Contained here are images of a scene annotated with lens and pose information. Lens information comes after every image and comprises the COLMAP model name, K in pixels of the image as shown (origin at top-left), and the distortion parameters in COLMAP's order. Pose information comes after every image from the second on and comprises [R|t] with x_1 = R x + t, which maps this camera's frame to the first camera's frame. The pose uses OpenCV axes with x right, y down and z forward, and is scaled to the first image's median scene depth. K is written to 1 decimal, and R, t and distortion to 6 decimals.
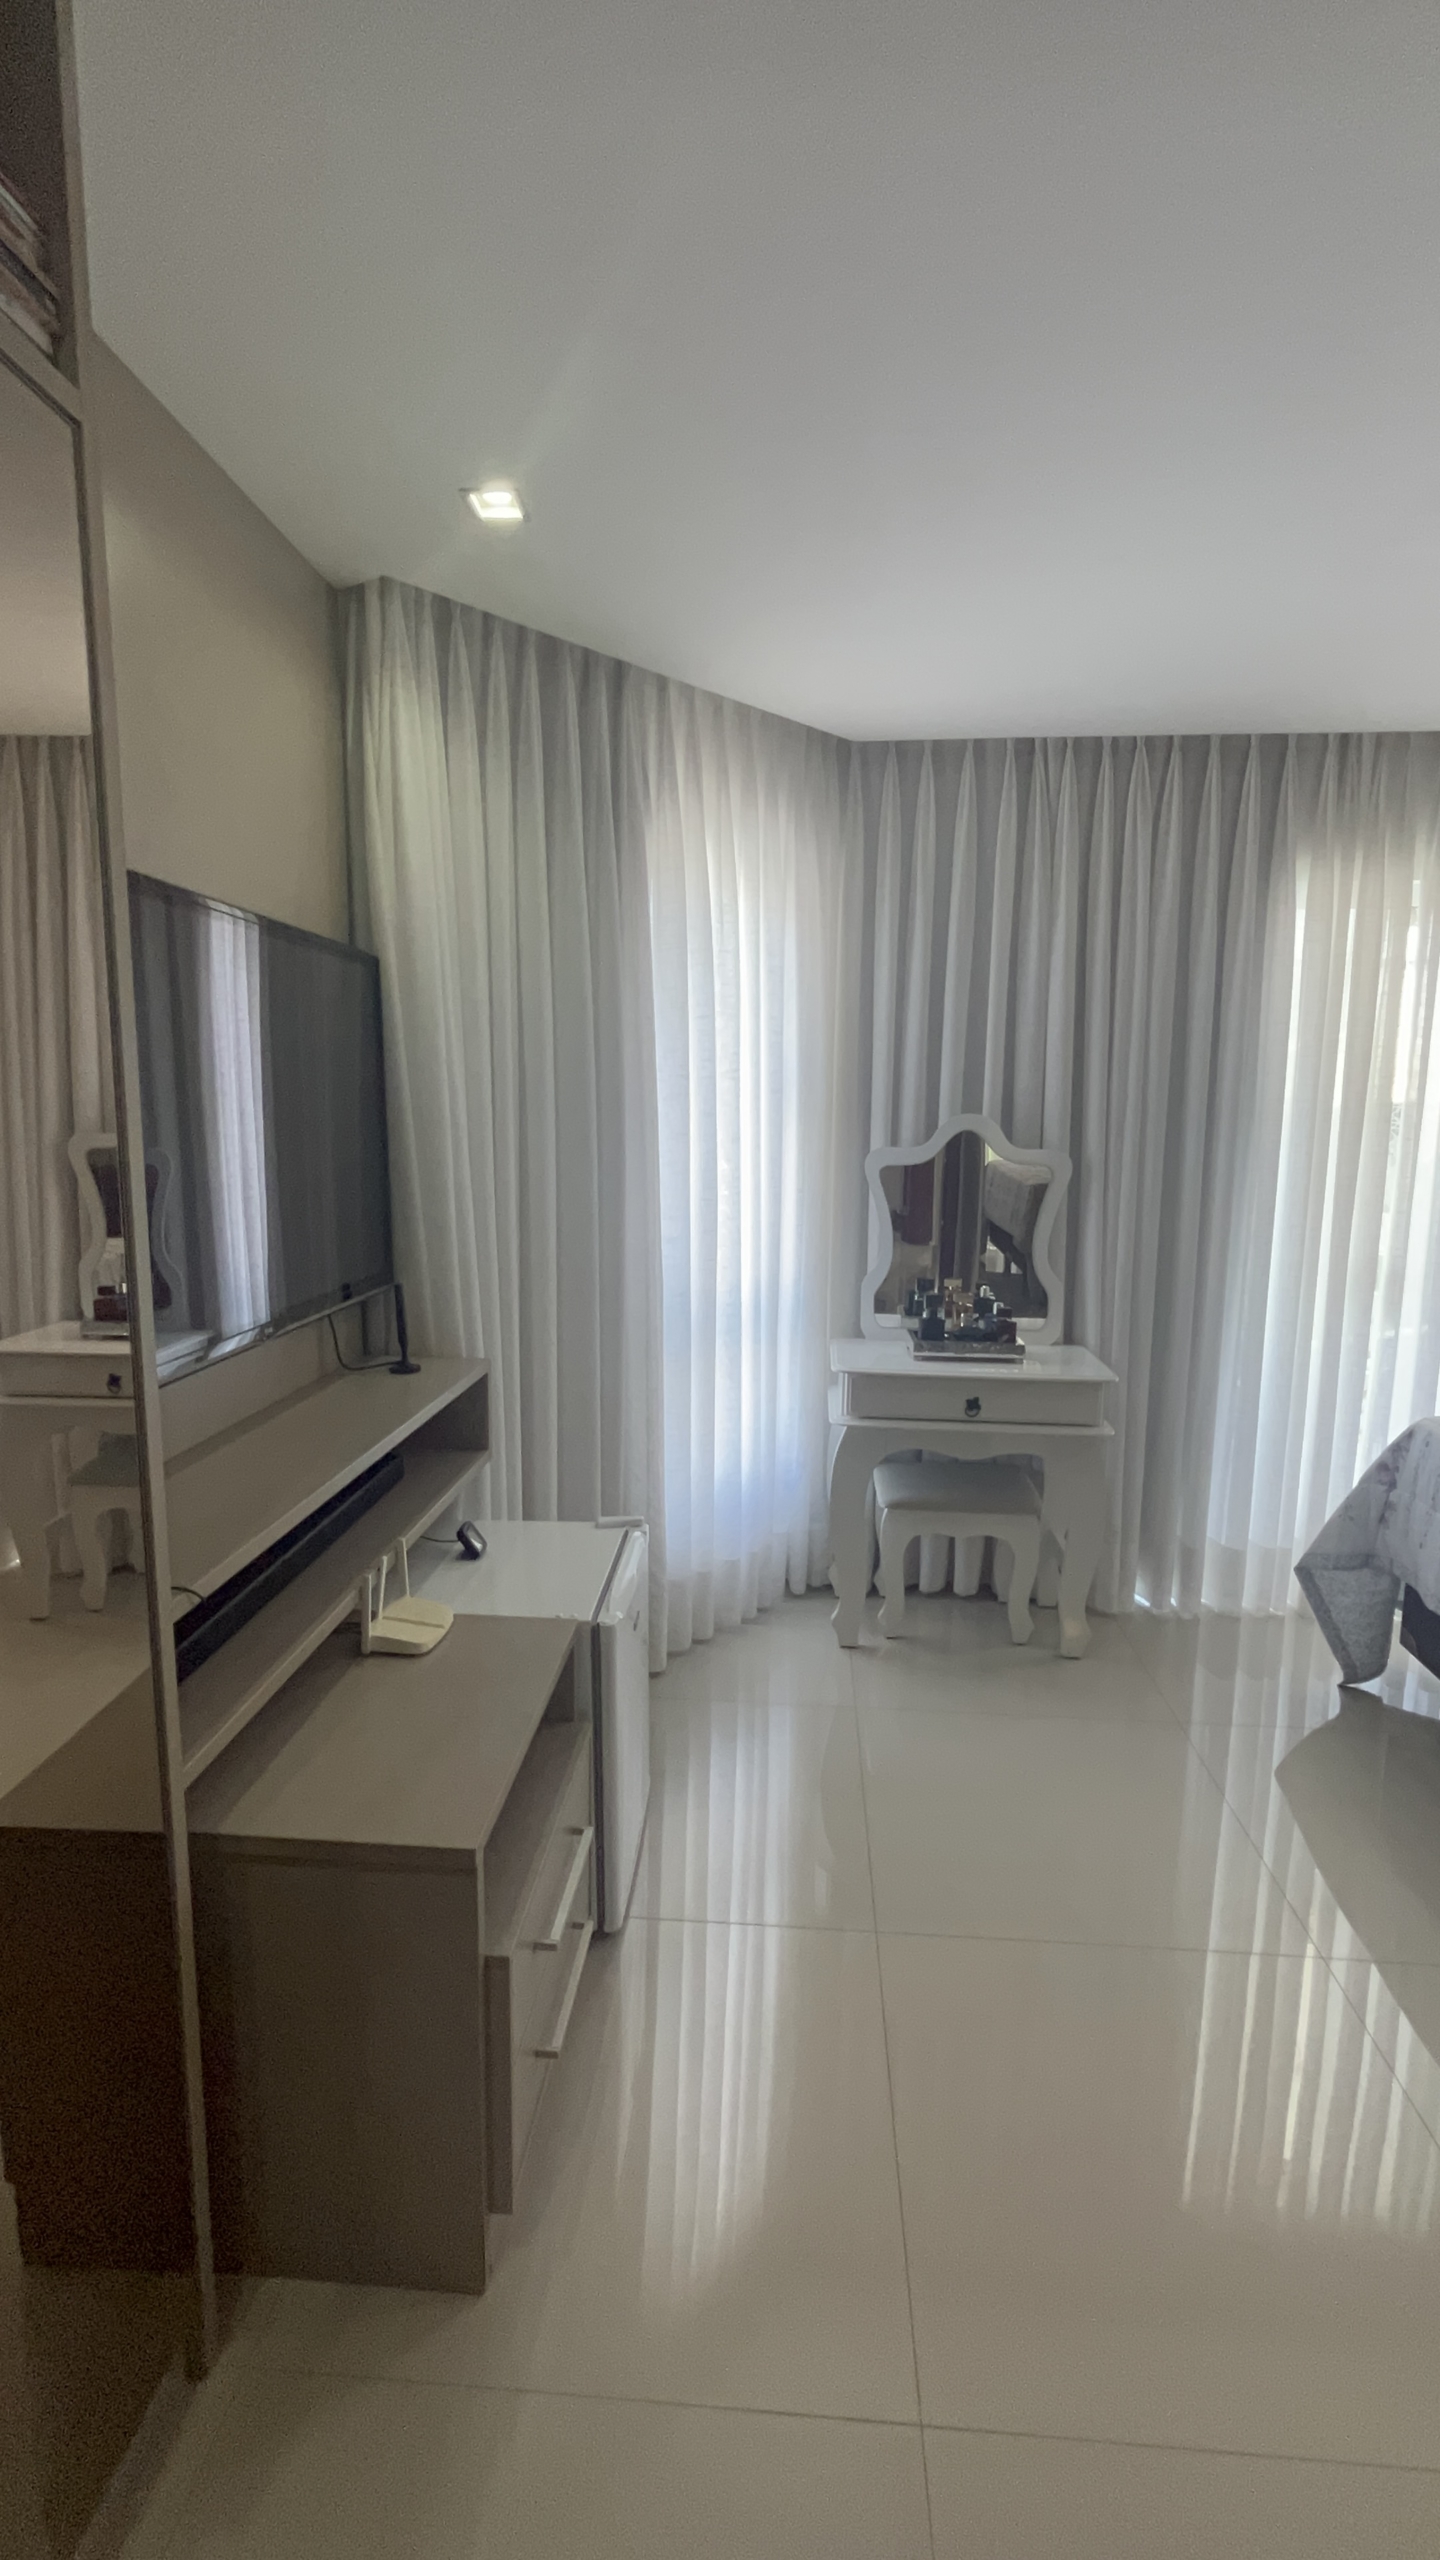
lens RADIAL K [[1144.5, 0, 720.0], [0, 1144.5, 1280.0], [0, 0, 1]] dist [0.001833, -0.000198]
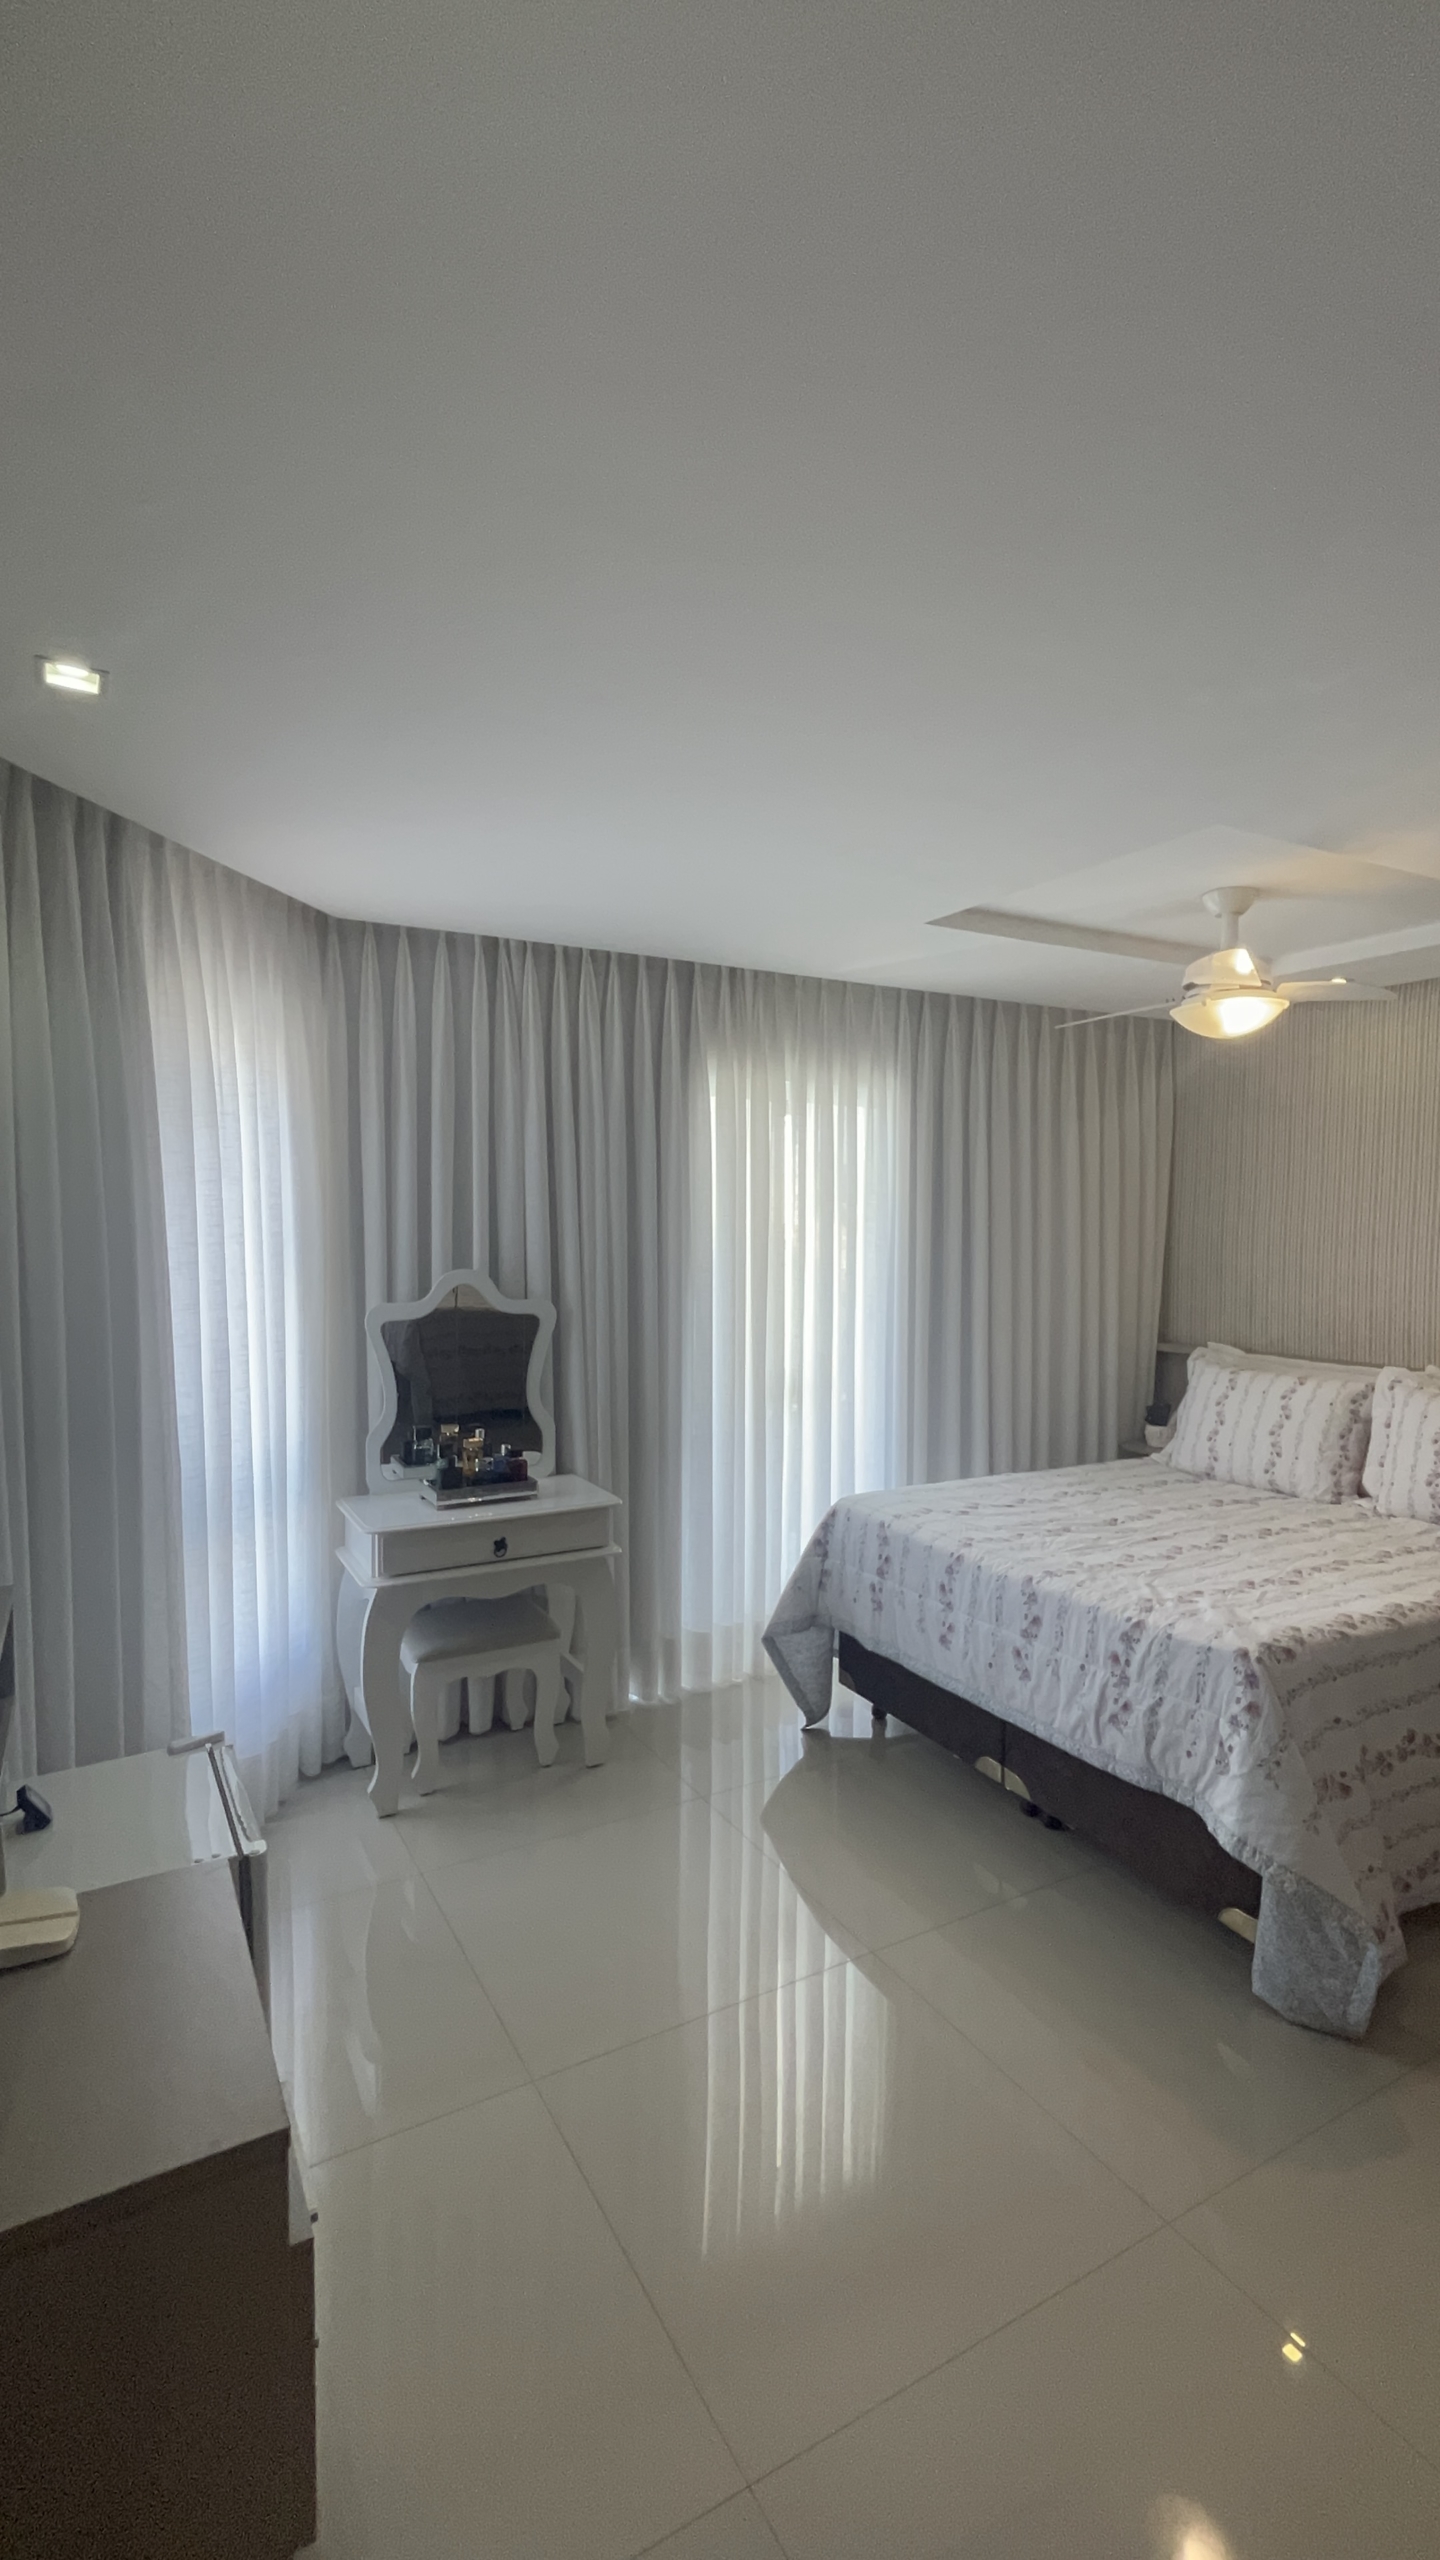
lens RADIAL K [[1143.7, 0, 724.9], [0, 1143.7, 1280.2], [0, 0, 1]] dist [-0.002495, 0.000592]
pose [[0.834665, -0.034727, 0.549662, -0.171024], [0.089497, 0.993297, -0.073147, -0.036878], [-0.543438, 0.110246, 0.832178, -0.018392]]
